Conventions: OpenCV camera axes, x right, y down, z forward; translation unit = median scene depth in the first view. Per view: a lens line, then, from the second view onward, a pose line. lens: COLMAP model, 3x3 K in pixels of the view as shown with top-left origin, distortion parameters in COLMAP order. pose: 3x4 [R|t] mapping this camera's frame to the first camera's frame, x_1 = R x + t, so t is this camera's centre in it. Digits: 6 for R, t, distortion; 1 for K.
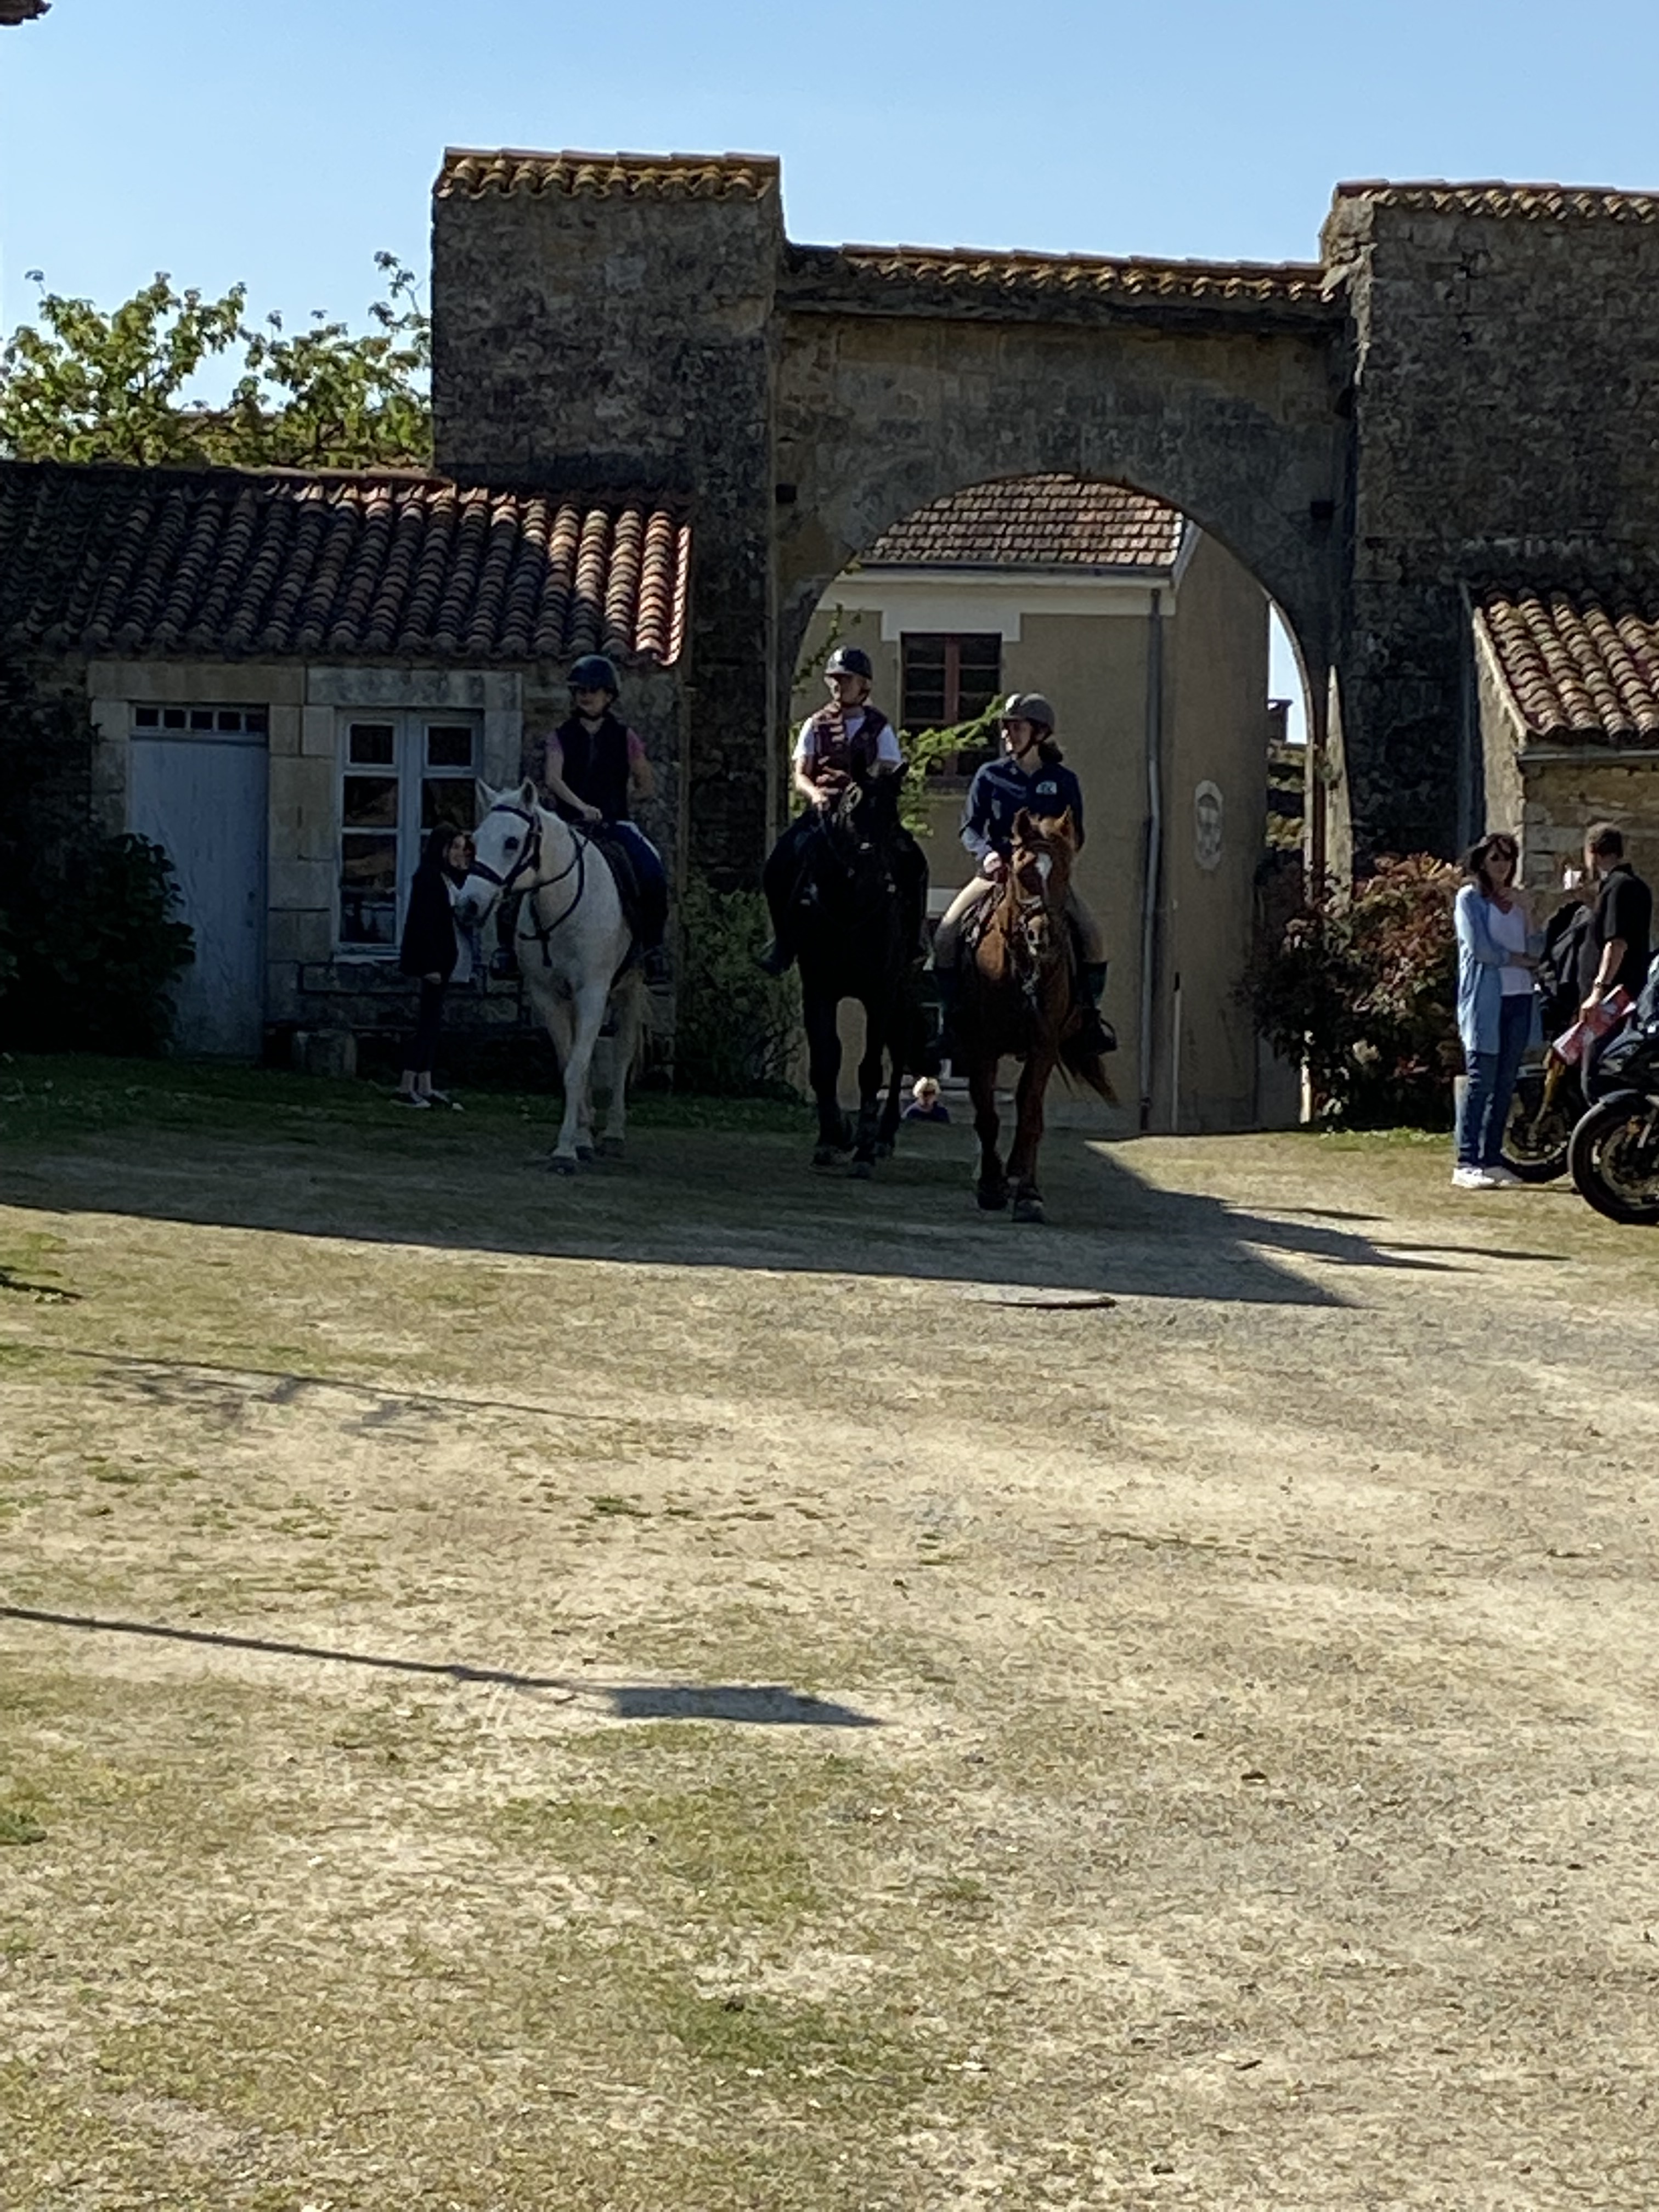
lens RADIAL K [[6177.2, 0, 877.3], [0, 6177.2, 1116.0], [0, 0, 1]] dist [0.134480, 0.000000]
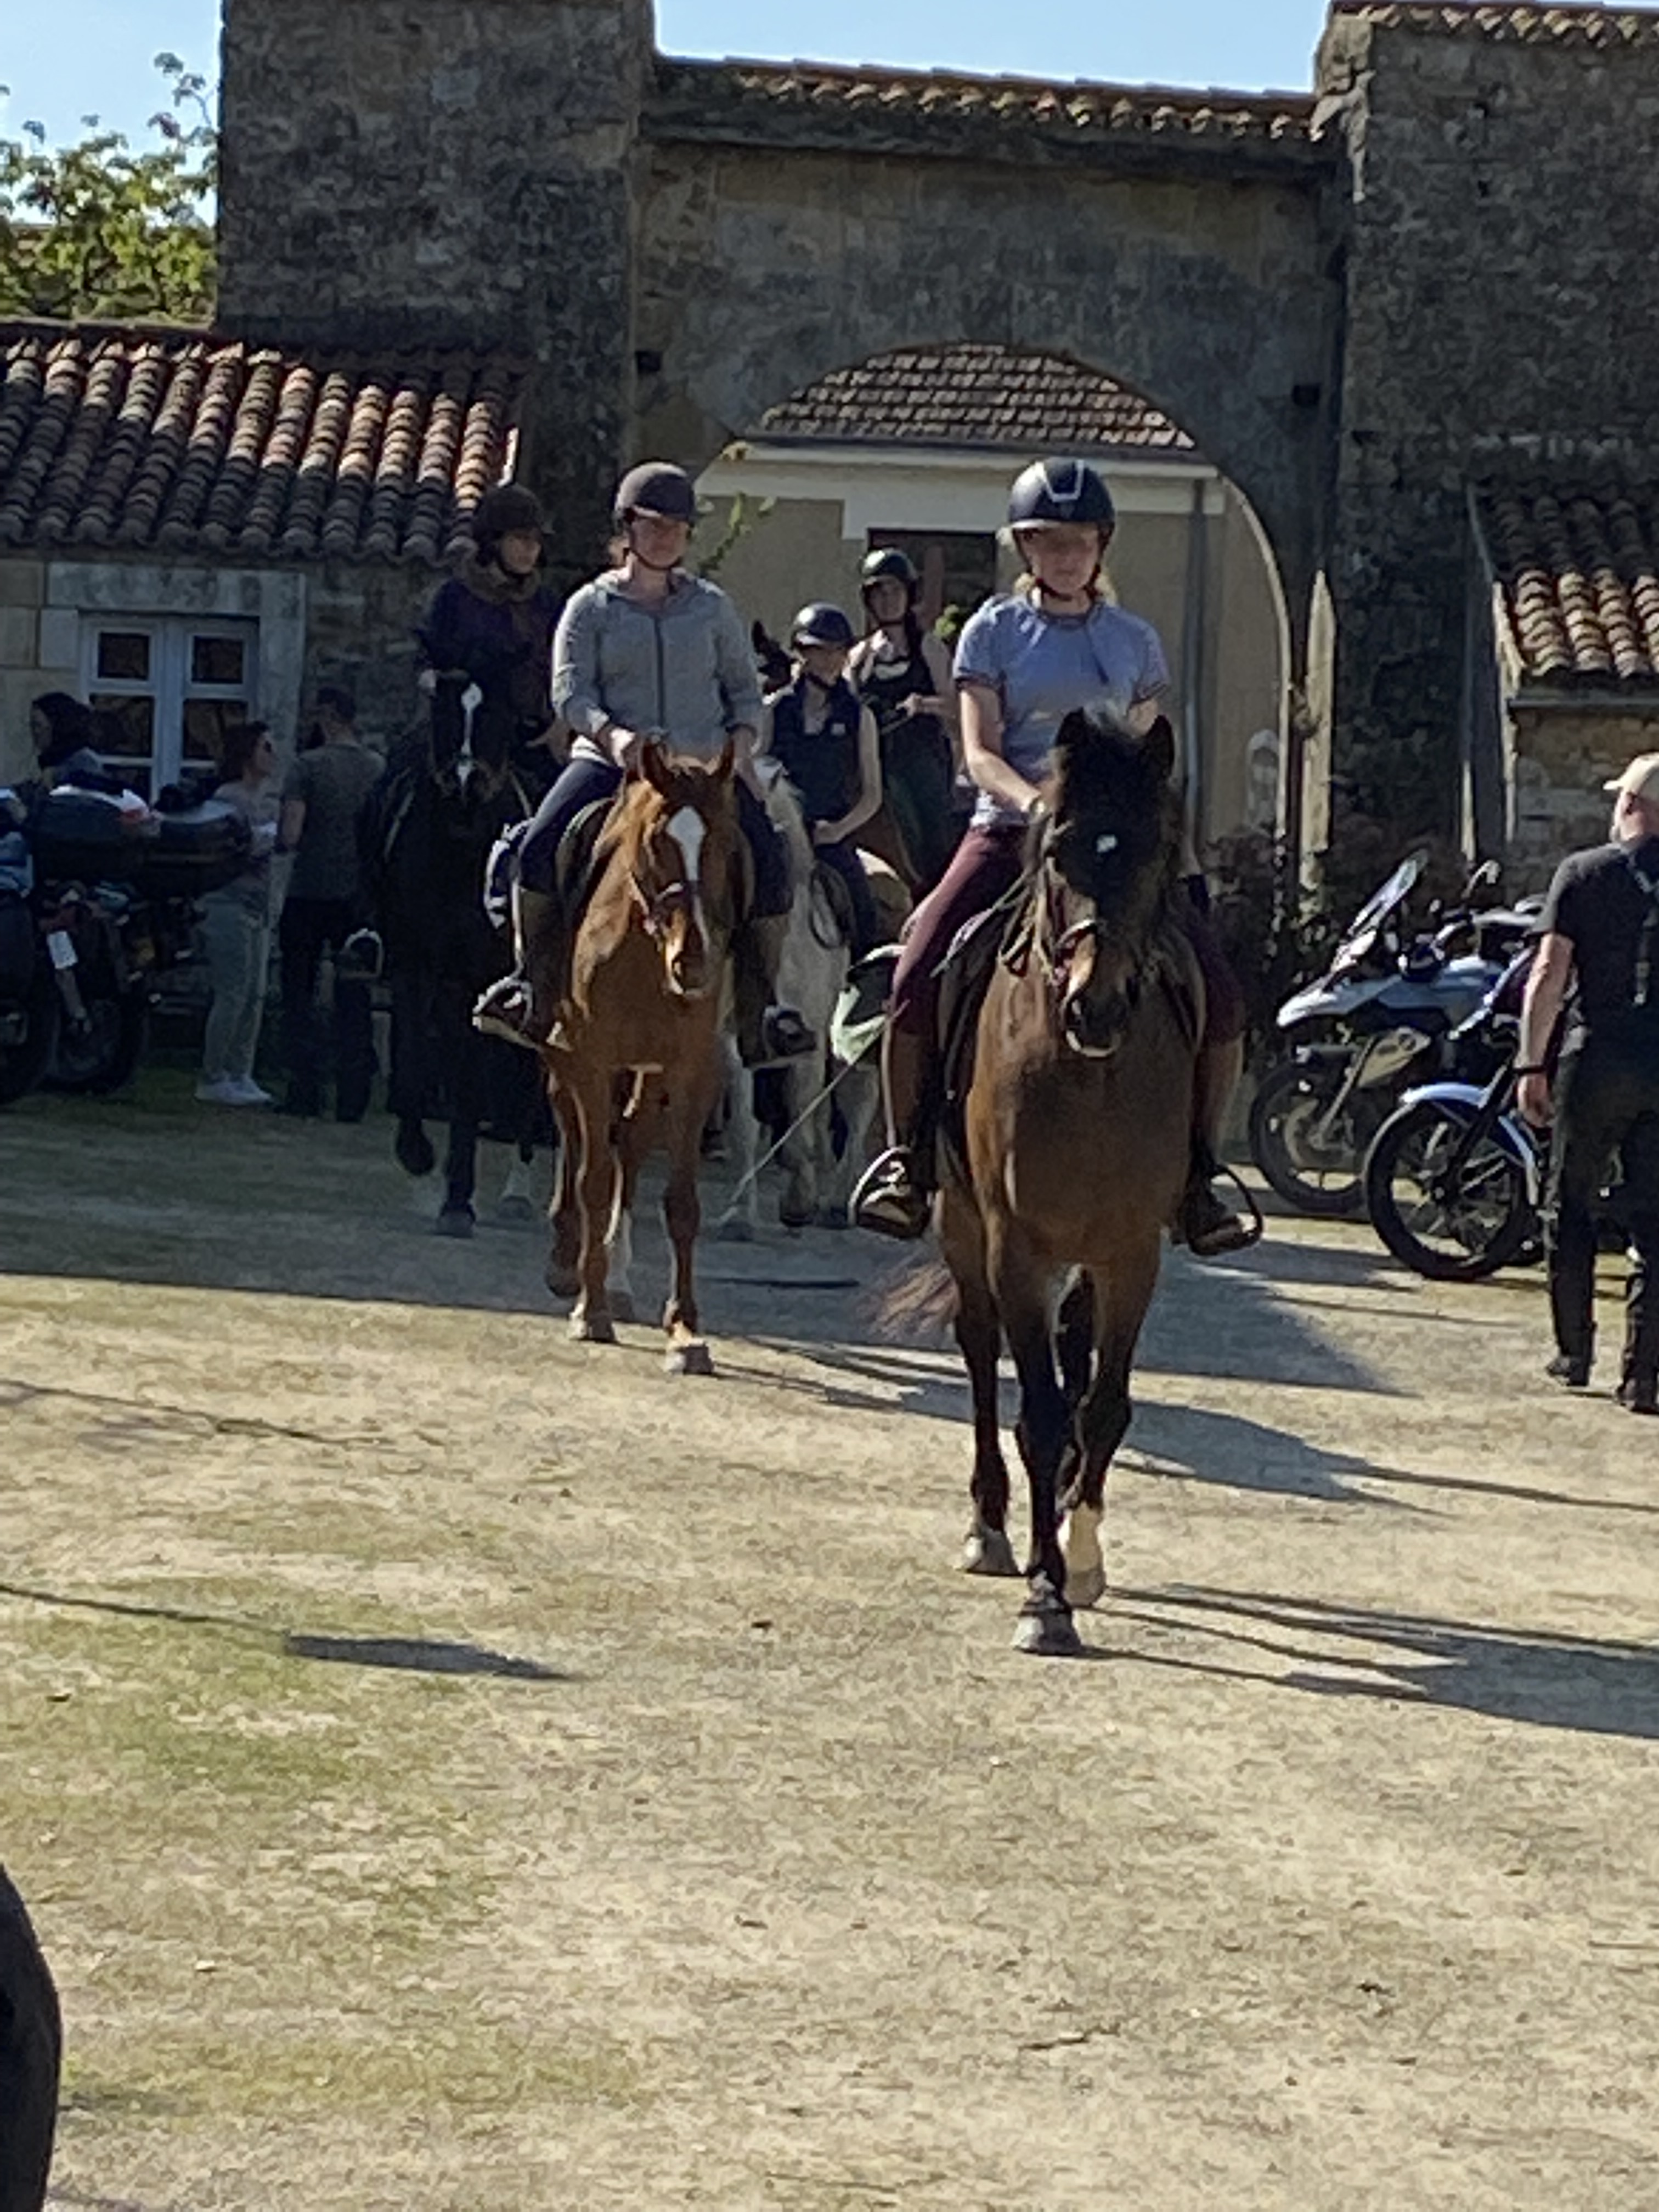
lens RADIAL K [[8660.5, 0, 852.1], [0, 8660.5, 1105.4], [0, 0, 1]] dist [0.204131, 0.000000]
pose [[0.999693, 0.022618, -0.010162, 0.025980], [-0.022724, 0.999687, -0.010454, 0.009042], [0.009922, 0.010681, 0.999894, -0.144540]]
